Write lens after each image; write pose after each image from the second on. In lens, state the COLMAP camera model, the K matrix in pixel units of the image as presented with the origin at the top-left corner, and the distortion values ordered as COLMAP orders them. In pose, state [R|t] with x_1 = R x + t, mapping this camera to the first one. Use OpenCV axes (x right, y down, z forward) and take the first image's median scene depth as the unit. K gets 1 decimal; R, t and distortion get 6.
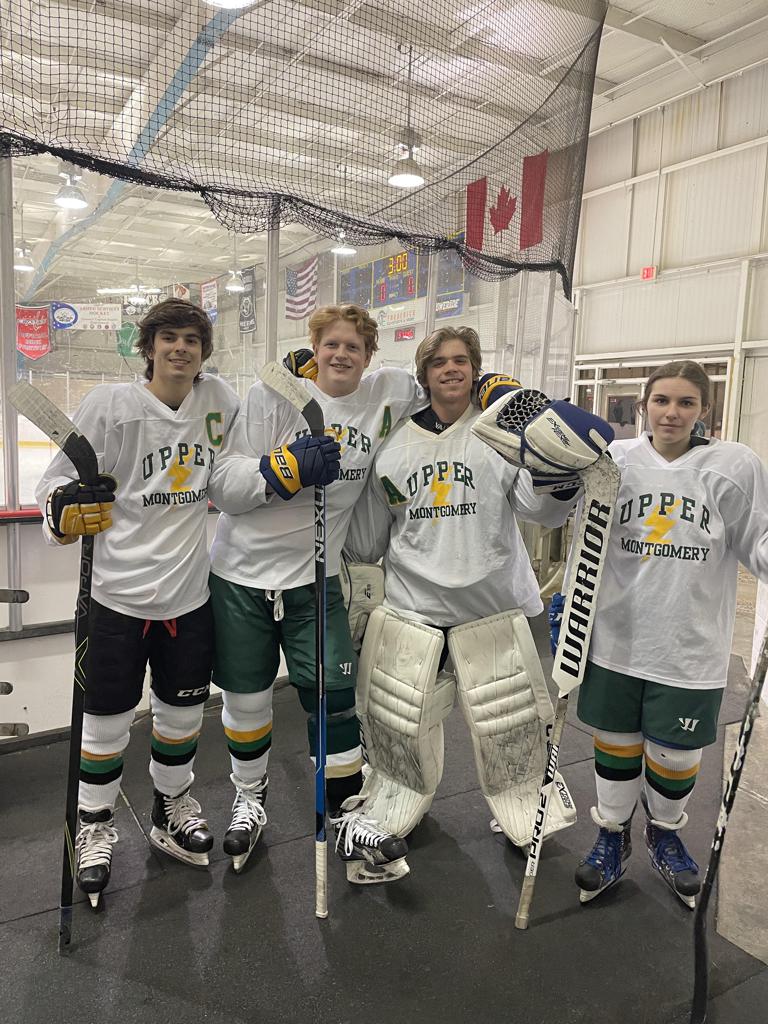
lens RADIAL K [[762.2, 0, 384.0], [0, 762.2, 512.0], [0, 0, 1]] dist [0.063530, -0.085128]
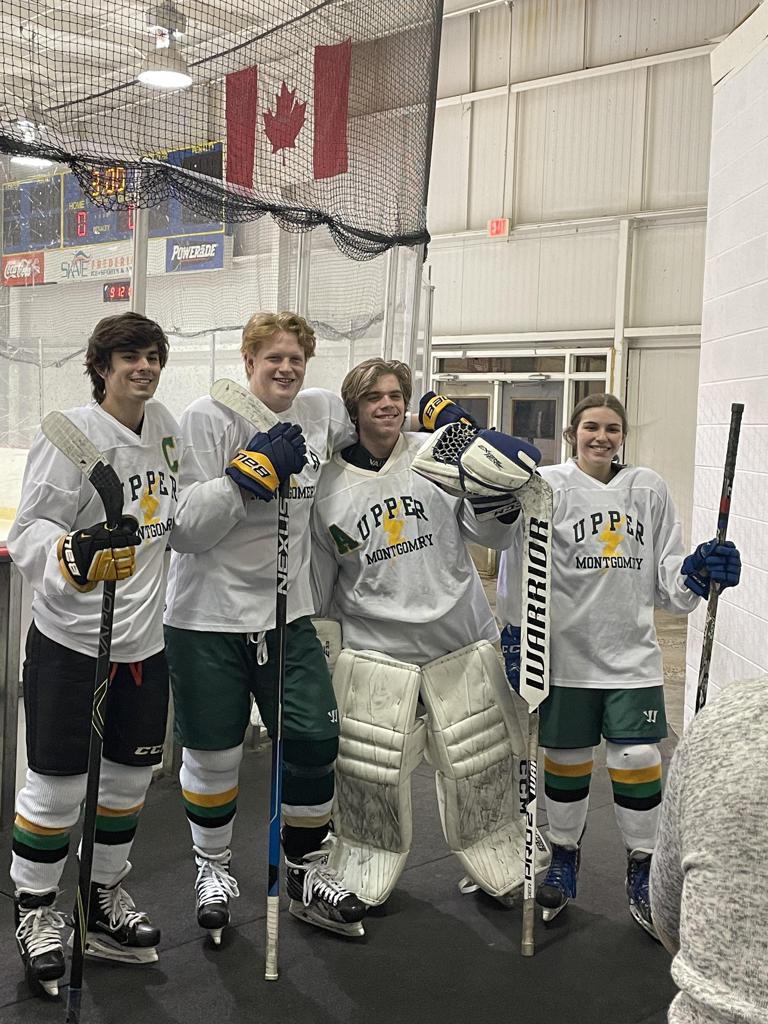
lens RADIAL K [[1389.6, 0, 384.0], [0, 1389.6, 512.0], [0, 0, 1]] dist [0.123746, -0.300524]
pose [[0.956291, -0.015935, 0.291982, -0.331479], [0.031961, 0.998228, -0.050201, 0.034738], [-0.290665, 0.057338, 0.955105, -0.452477]]
